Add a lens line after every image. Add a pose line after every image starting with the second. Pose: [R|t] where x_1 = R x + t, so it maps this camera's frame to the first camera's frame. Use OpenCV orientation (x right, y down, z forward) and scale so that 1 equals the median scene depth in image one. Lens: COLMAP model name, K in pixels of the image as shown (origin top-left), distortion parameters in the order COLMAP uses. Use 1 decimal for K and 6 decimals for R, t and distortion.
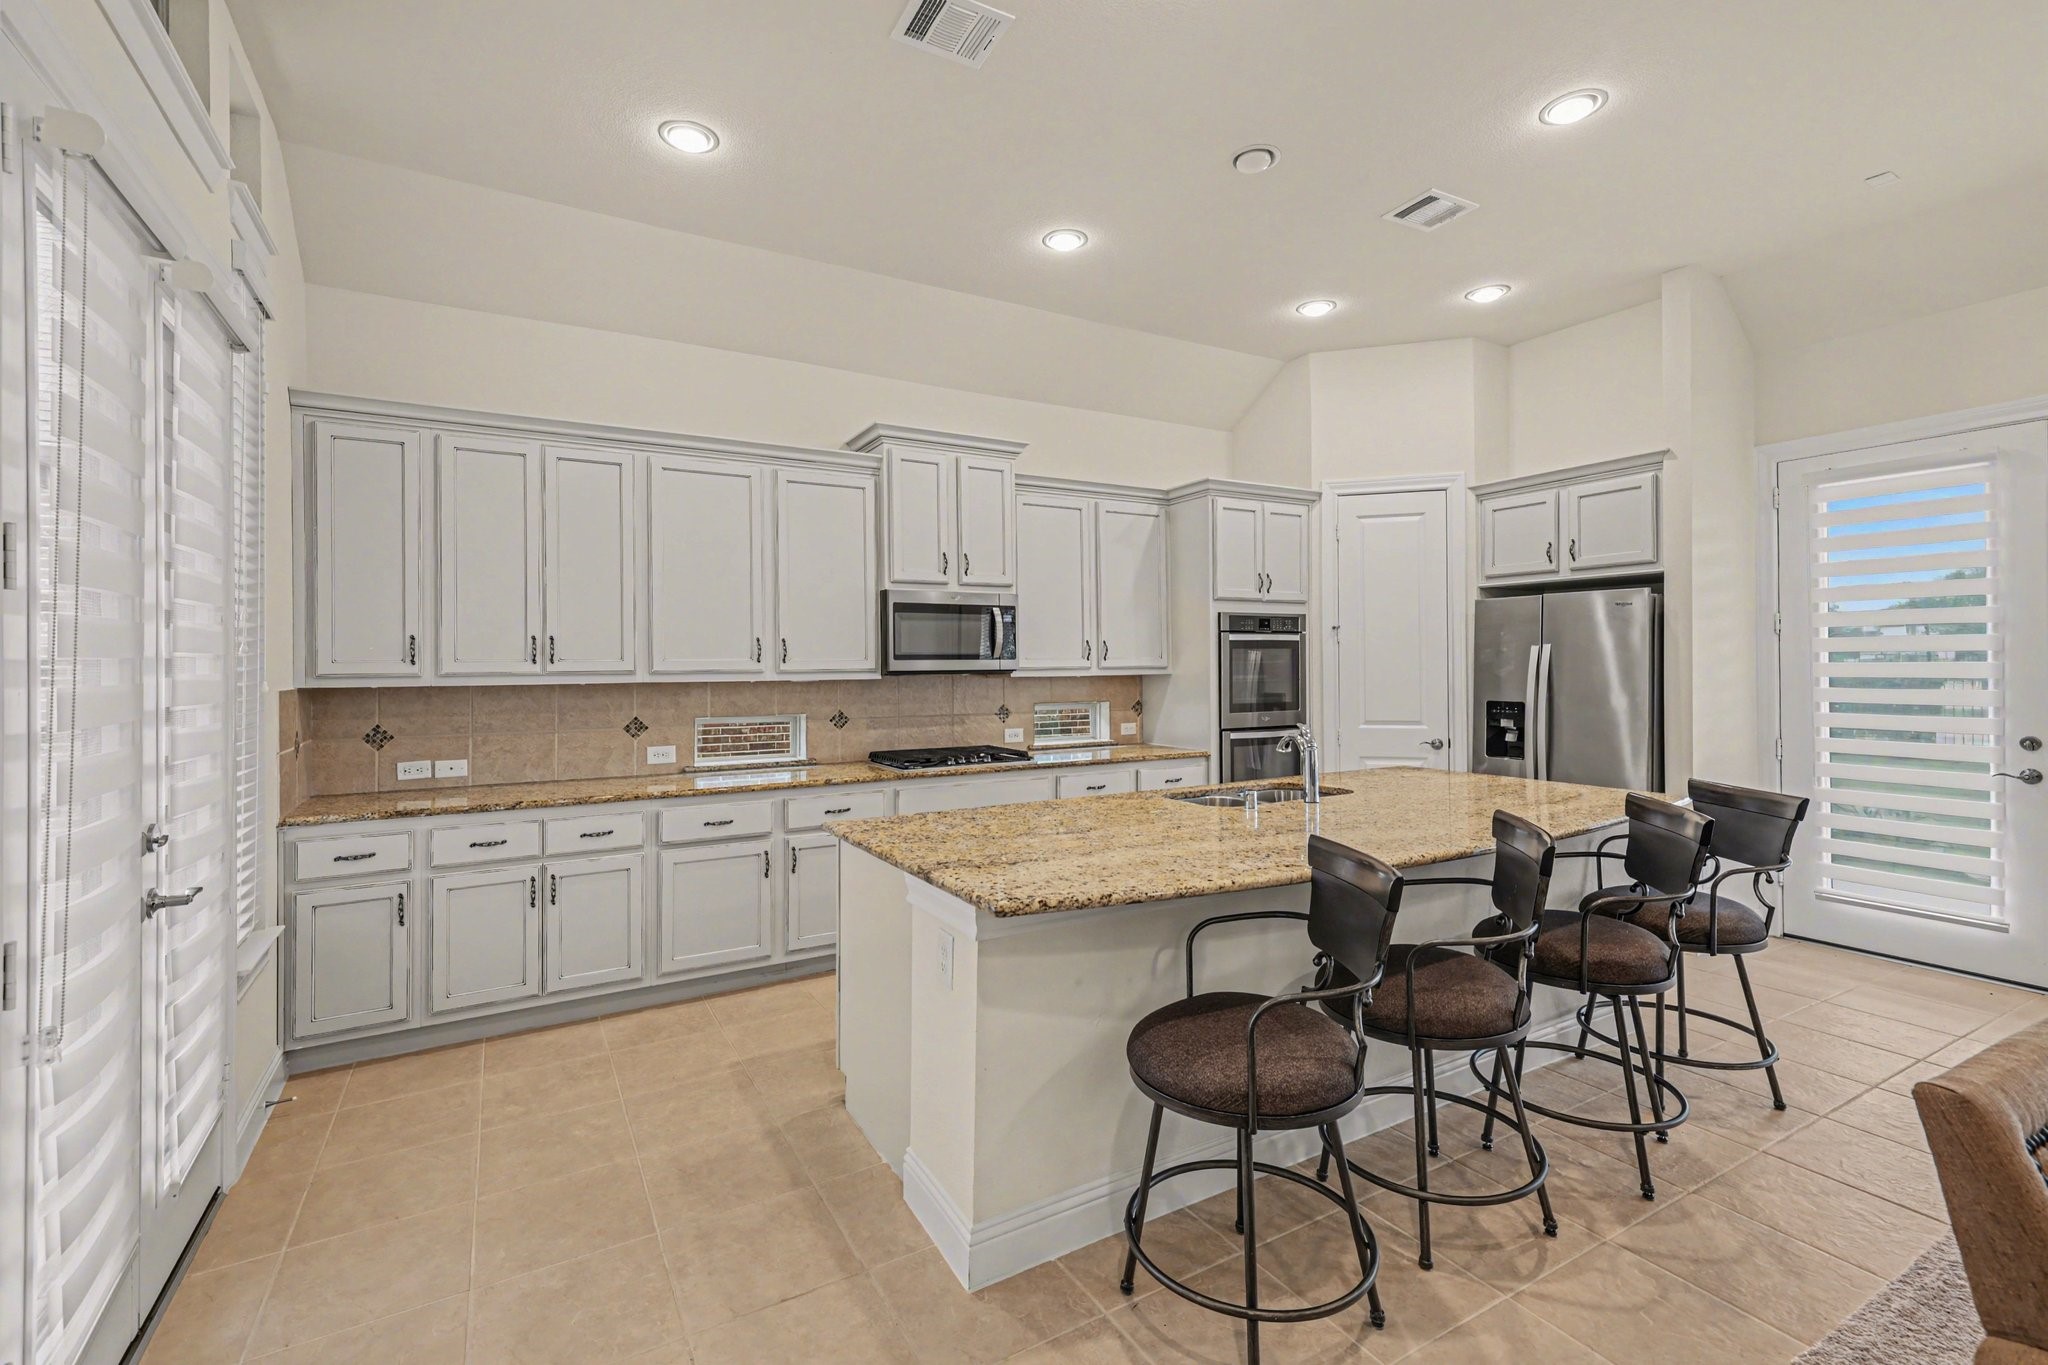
lens RADIAL K [[881.7, 0, 1004.7], [0, 881.7, 663.3], [0, 0, 1]] dist [0.012213, 0.000037]
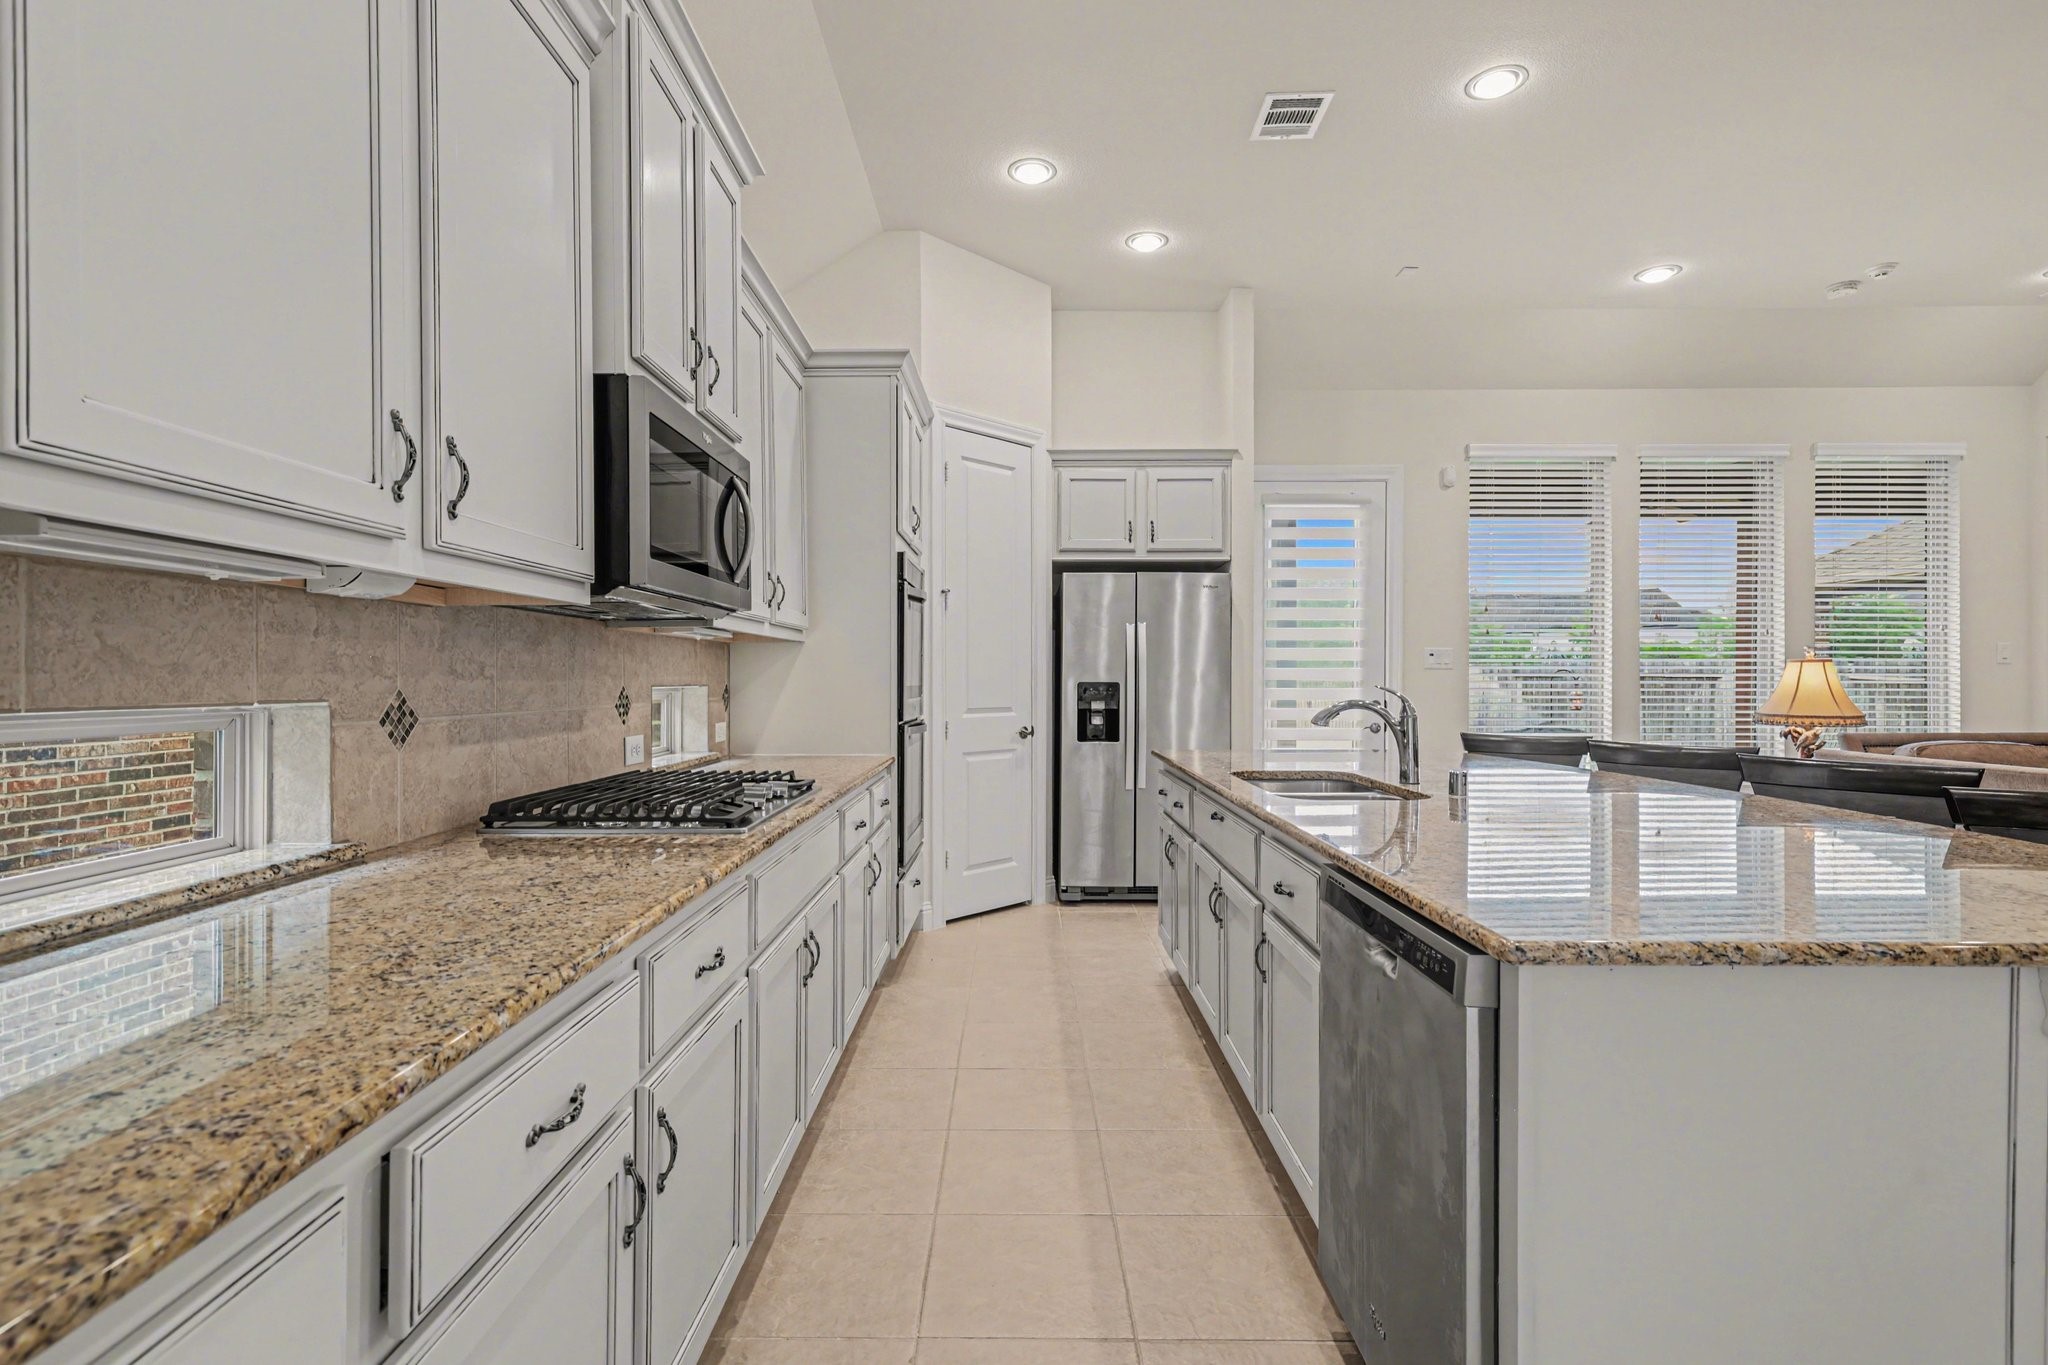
lens RADIAL K [[946.3, 0, 997.3], [0, 946.3, 680.4], [0, 0, 1]] dist [-0.000082, 0.000052]
pose [[0.508774, 0.007124, 0.860871, -0.371319], [-0.009392, 0.999952, -0.002724, 0.046238], [-0.860849, -0.006700, 0.508816, 0.596389]]
